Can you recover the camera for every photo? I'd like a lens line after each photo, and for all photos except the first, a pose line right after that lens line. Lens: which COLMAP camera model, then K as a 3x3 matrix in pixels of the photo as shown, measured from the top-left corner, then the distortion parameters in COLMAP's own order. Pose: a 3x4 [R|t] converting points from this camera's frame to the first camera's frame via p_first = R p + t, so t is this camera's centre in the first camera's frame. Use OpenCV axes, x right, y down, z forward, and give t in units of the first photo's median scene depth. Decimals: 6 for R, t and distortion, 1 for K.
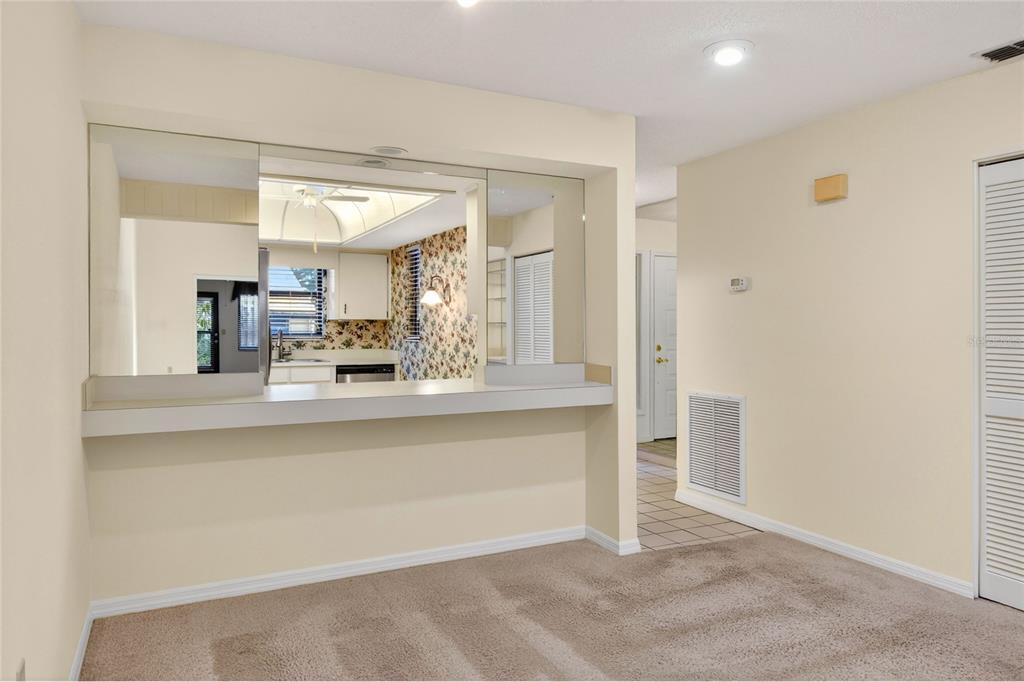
lens RADIAL K [[706.3, 0, 516.4], [0, 706.3, 305.6], [0, 0, 1]] dist [0.005704, 0.002264]
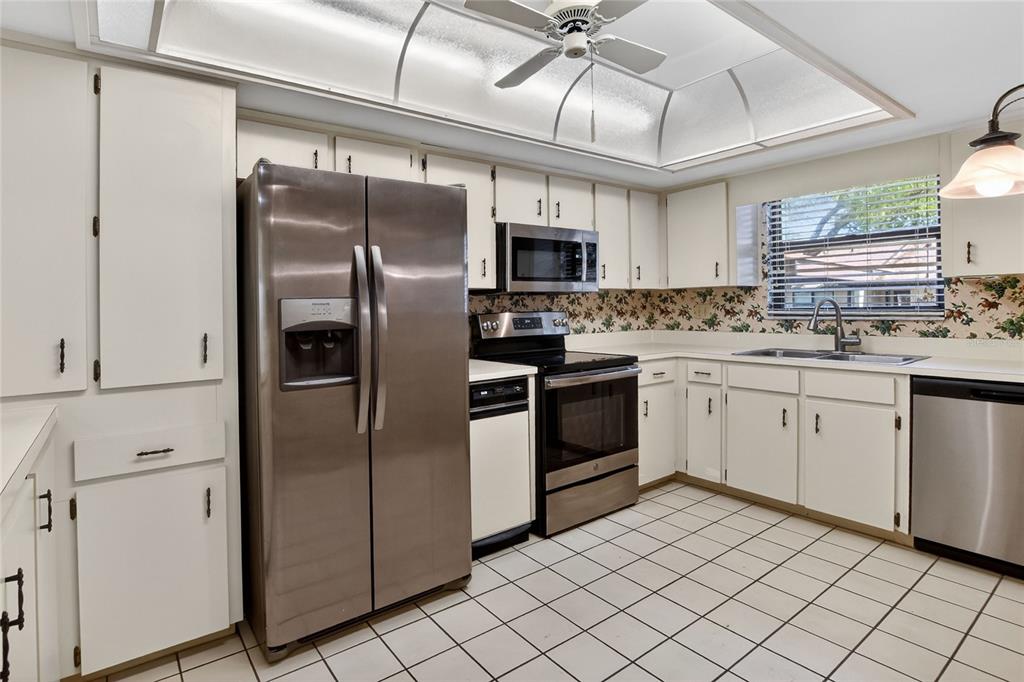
lens RADIAL K [[500.4, 0, 519.5], [0, 500.4, 308.3], [0, 0, 1]] dist [-0.021575, -0.000929]
pose [[0.156310, 0.000031, -0.987708, 0.026393], [0.047476, 0.998844, 0.007544, 0.025048], [0.986566, -0.048071, 0.156128, 0.681779]]
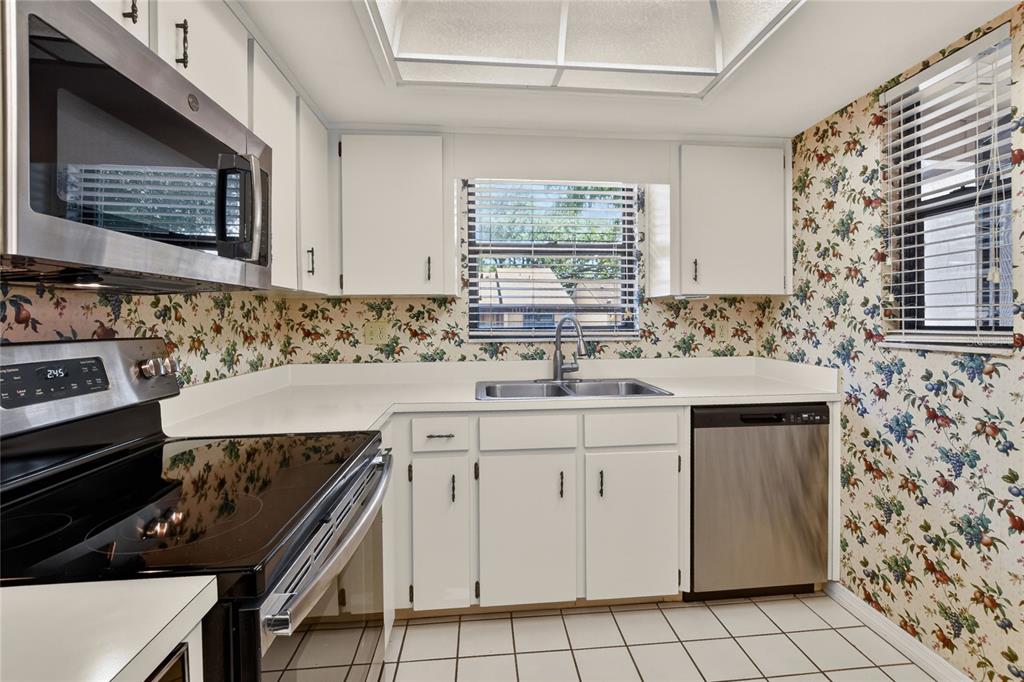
lens RADIAL K [[460.6, 0, 475.1], [0, 460.6, 330.4], [0, 0, 1]] dist [-0.017757, -0.000359]
pose [[0.887042, 0.002670, -0.461681, -0.238942], [0.023104, 0.998474, 0.050166, 0.025156], [0.461111, -0.055166, 0.885626, 0.700996]]
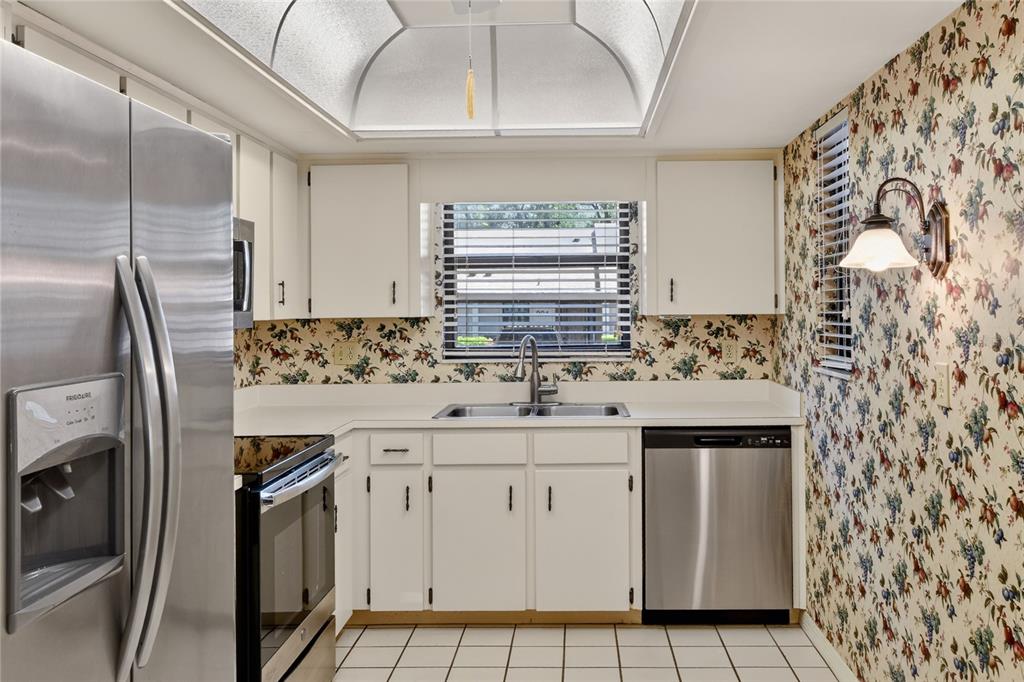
lens RADIAL K [[853.7, 0, 539.6], [0, 853.7, 306.2], [0, 0, 1]] dist [0.004214, -0.017416]
pose [[0.868597, -0.008232, -0.495450, -0.057230], [0.021765, 0.999531, 0.021550, 0.001337], [0.495040, -0.029502, 0.868369, 0.526139]]
